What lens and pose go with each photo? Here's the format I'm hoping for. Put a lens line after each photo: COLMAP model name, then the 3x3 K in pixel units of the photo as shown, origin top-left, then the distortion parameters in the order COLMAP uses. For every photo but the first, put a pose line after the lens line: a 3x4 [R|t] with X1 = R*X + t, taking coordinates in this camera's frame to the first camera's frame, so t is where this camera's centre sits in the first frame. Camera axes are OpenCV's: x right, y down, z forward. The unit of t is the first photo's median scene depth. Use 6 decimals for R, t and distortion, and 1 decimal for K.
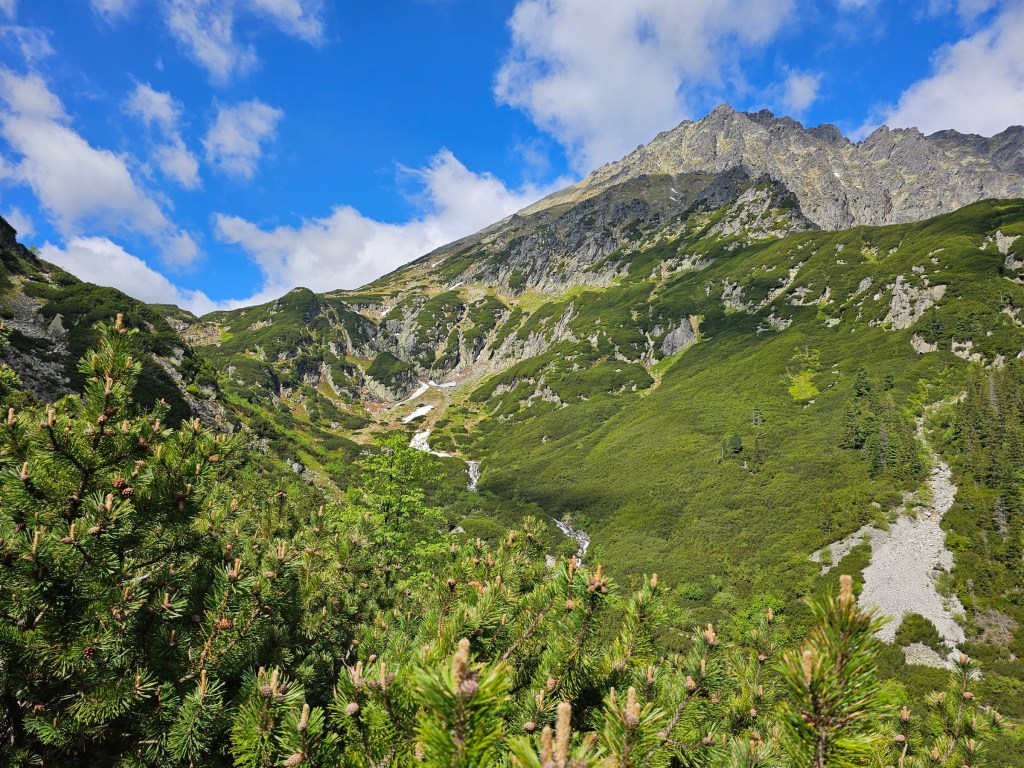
lens RADIAL K [[685.6, 0, 512.4], [0, 685.6, 383.6], [0, 0, 1]] dist [0.080233, -0.089909]
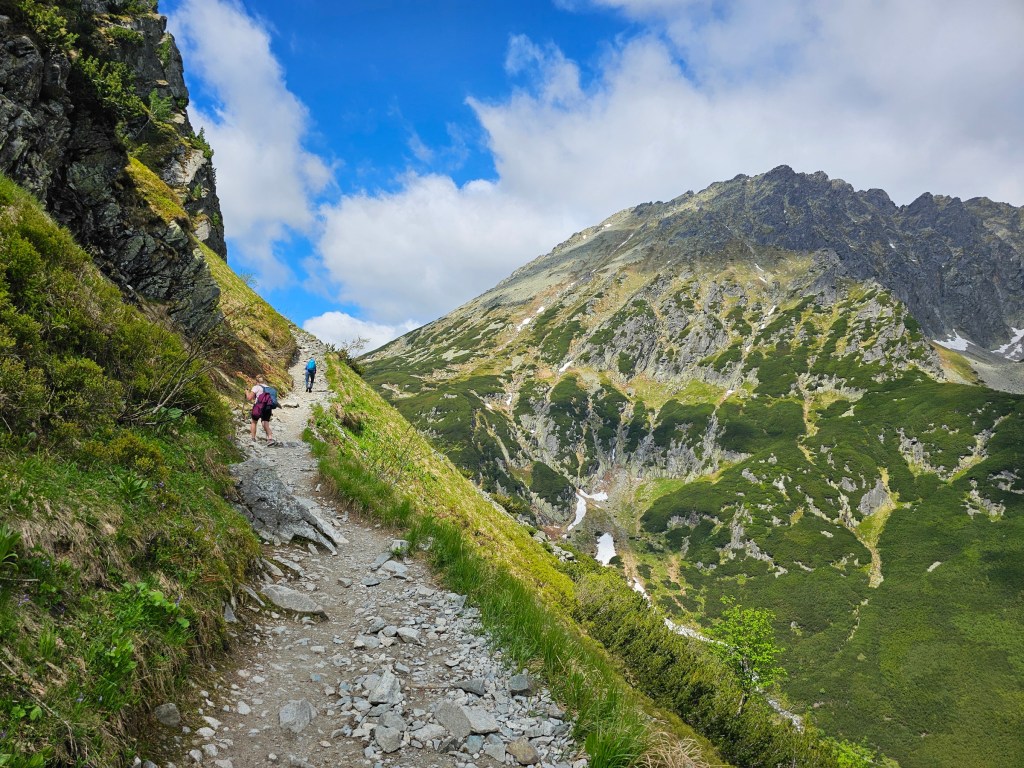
lens RADIAL K [[685.6, 0, 510.3], [0, 685.6, 385.1], [0, 0, 1]] dist [0.080233, -0.089909]
pose [[0.995827, 0.032189, 0.085394, -0.303192], [-0.036745, 0.997953, 0.052333, -0.201599], [-0.083535, -0.055253, 0.994972, -0.007450]]
